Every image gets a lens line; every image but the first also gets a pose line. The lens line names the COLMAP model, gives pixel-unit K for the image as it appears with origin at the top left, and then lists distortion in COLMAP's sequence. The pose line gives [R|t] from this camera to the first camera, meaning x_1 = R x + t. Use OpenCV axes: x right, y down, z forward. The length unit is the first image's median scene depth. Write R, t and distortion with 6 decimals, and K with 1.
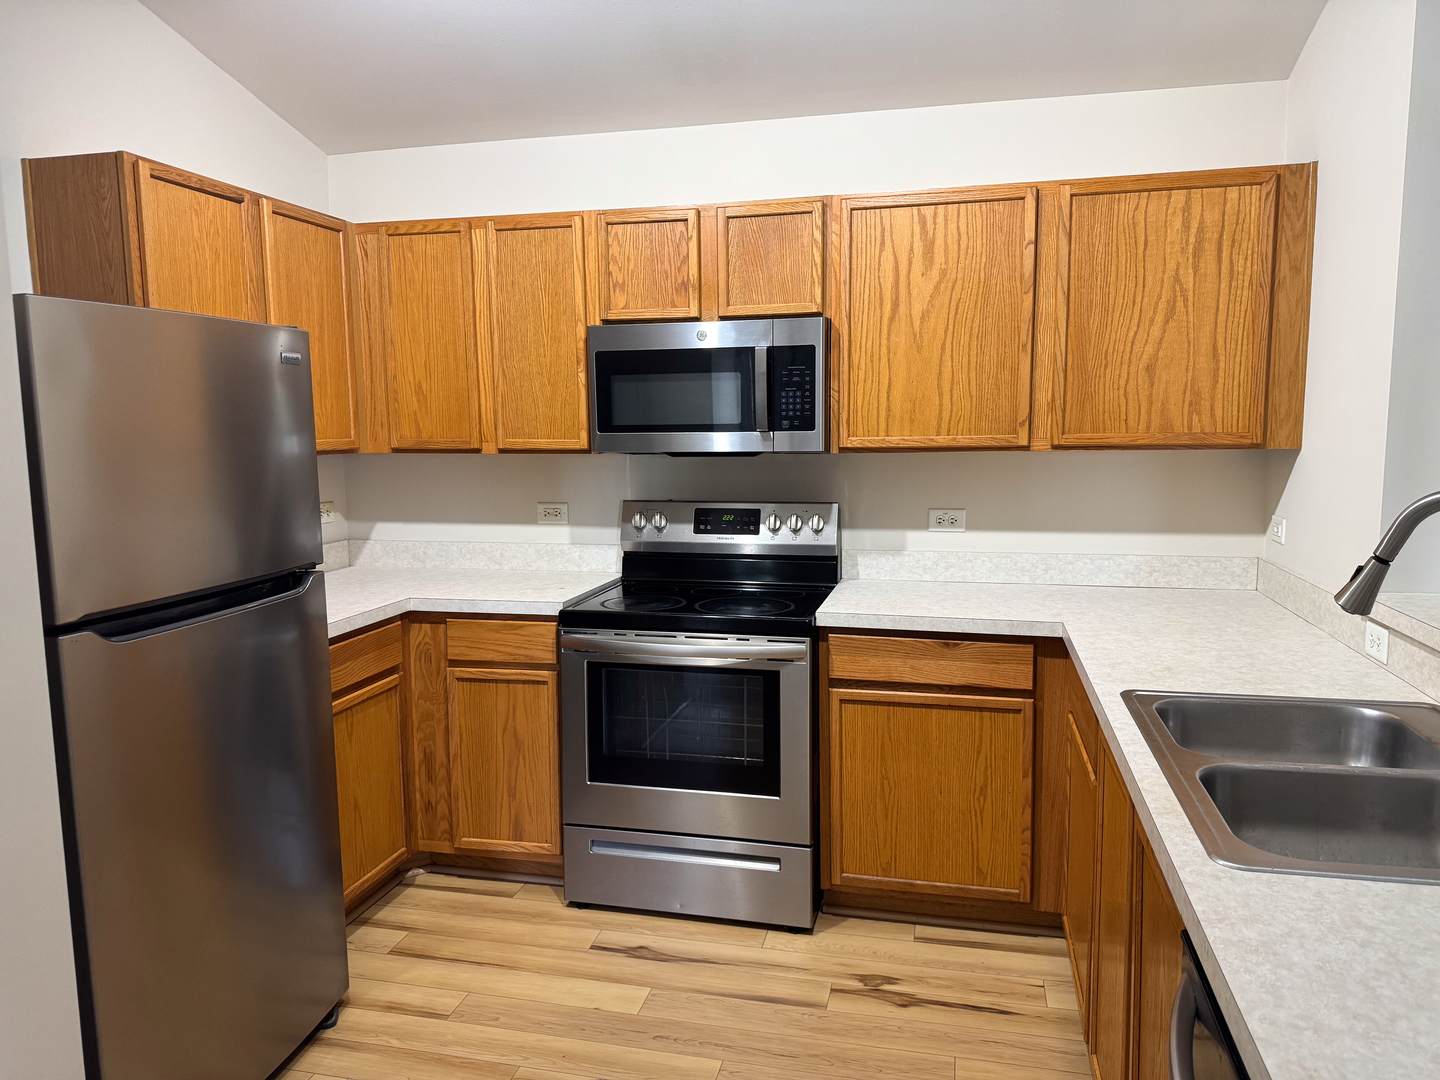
lens RADIAL K [[1013.0, 0, 712.6], [0, 1013.0, 542.2], [0, 0, 1]] dist [0.177160, -0.299300]
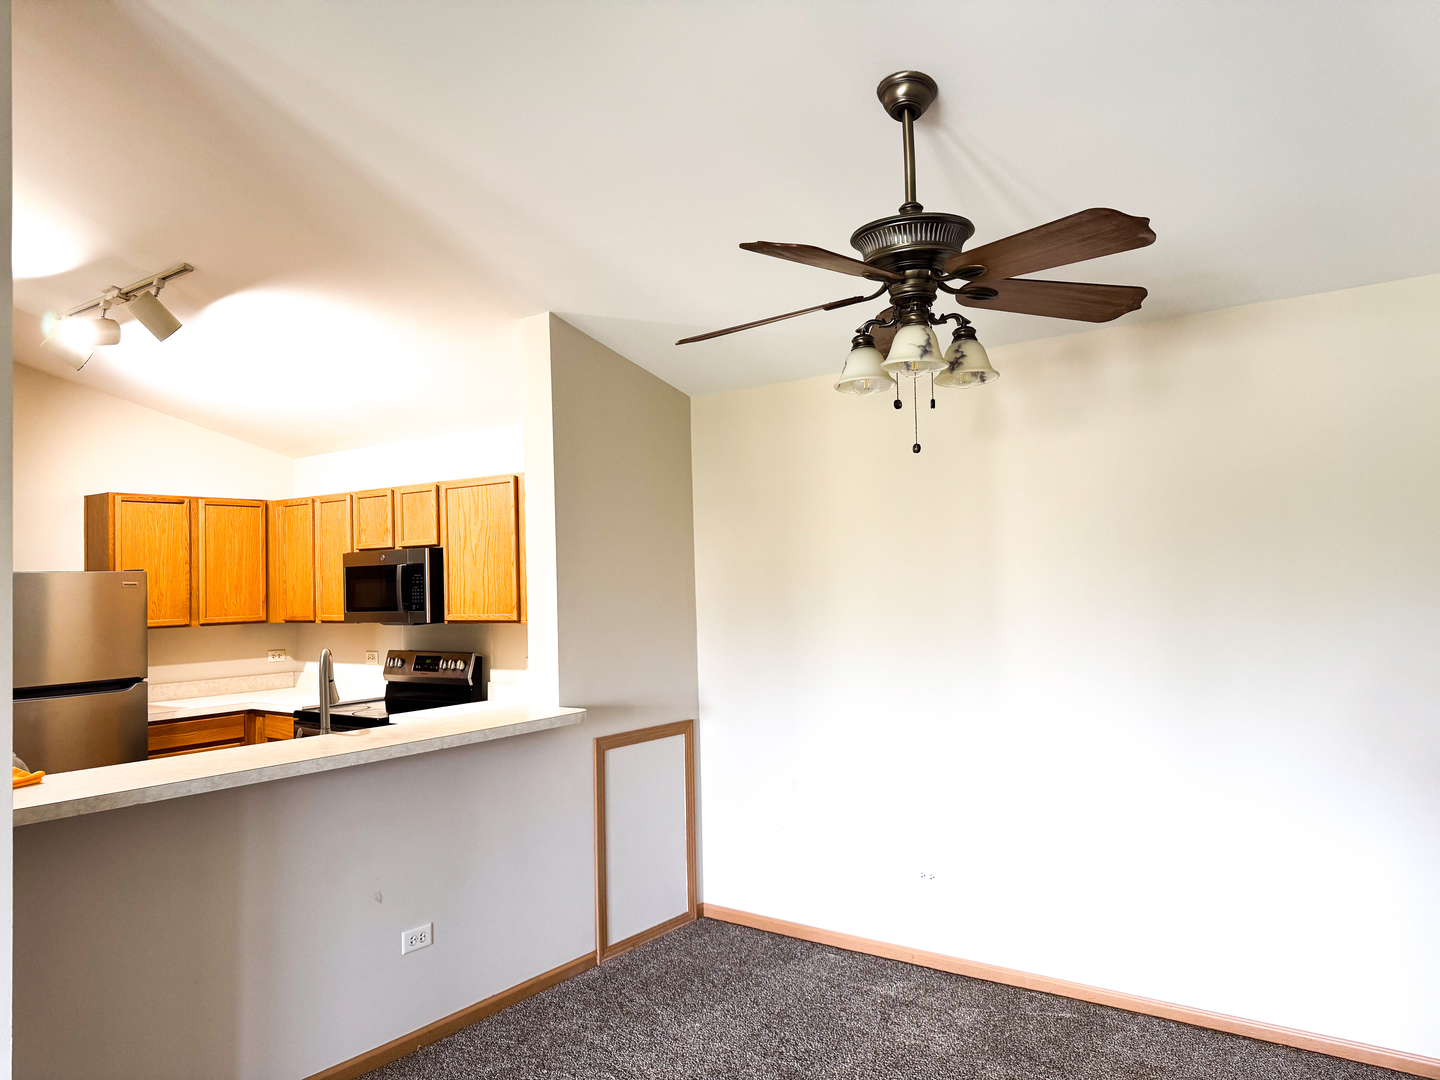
lens RADIAL K [[1006.4, 0, 720.0], [0, 1006.4, 540.0], [0, 0, 1]] dist [0.073580, -0.072141]
pose [[0.922291, -0.028323, -0.385456, 1.255480], [-0.030731, 0.988780, -0.146186, 0.008366], [0.385271, 0.146671, 0.911073, -0.410364]]
